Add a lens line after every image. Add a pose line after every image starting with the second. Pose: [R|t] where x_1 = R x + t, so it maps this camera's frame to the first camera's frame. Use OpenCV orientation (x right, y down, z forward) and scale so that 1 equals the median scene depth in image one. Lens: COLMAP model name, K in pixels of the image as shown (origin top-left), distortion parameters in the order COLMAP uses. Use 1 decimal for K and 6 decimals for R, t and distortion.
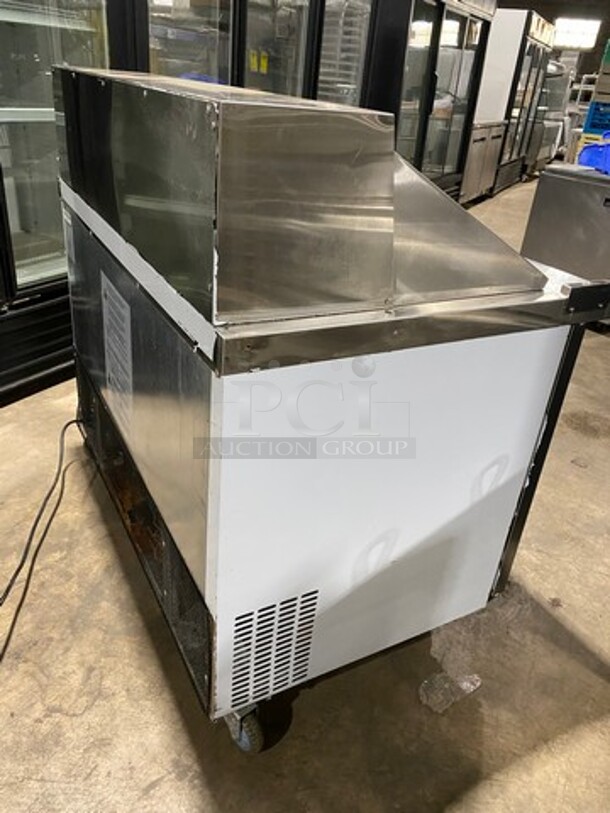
lens RADIAL K [[628.0, 0, 306.2], [0, 628.0, 405.2], [0, 0, 1]] dist [0.009697, -0.002118]
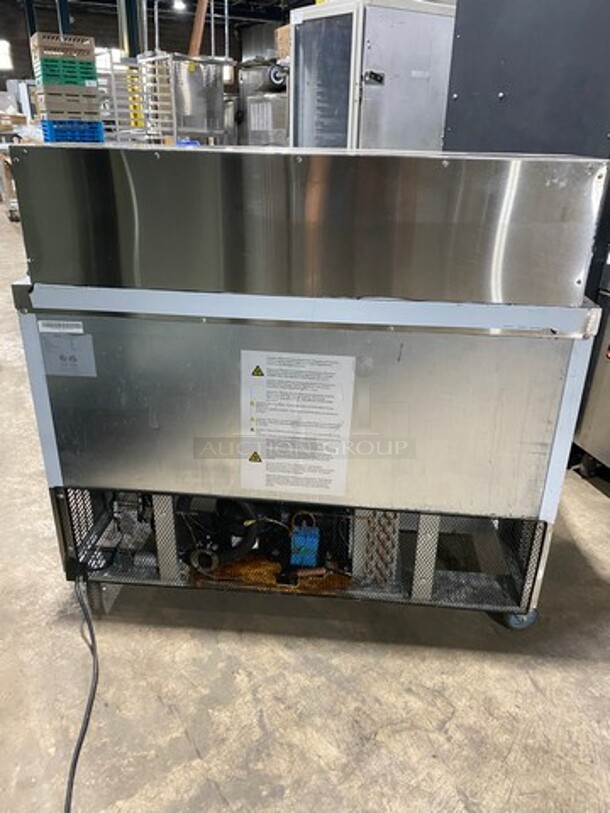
lens RADIAL K [[628.0, 0, 303.6], [0, 628.0, 406.1], [0, 0, 1]] dist [0.009697, -0.002118]
pose [[0.550955, -0.421191, 0.720449, -1.079550], [0.423197, 0.885069, 0.193797, -0.311615], [-0.719273, 0.198118, 0.665880, 0.343369]]
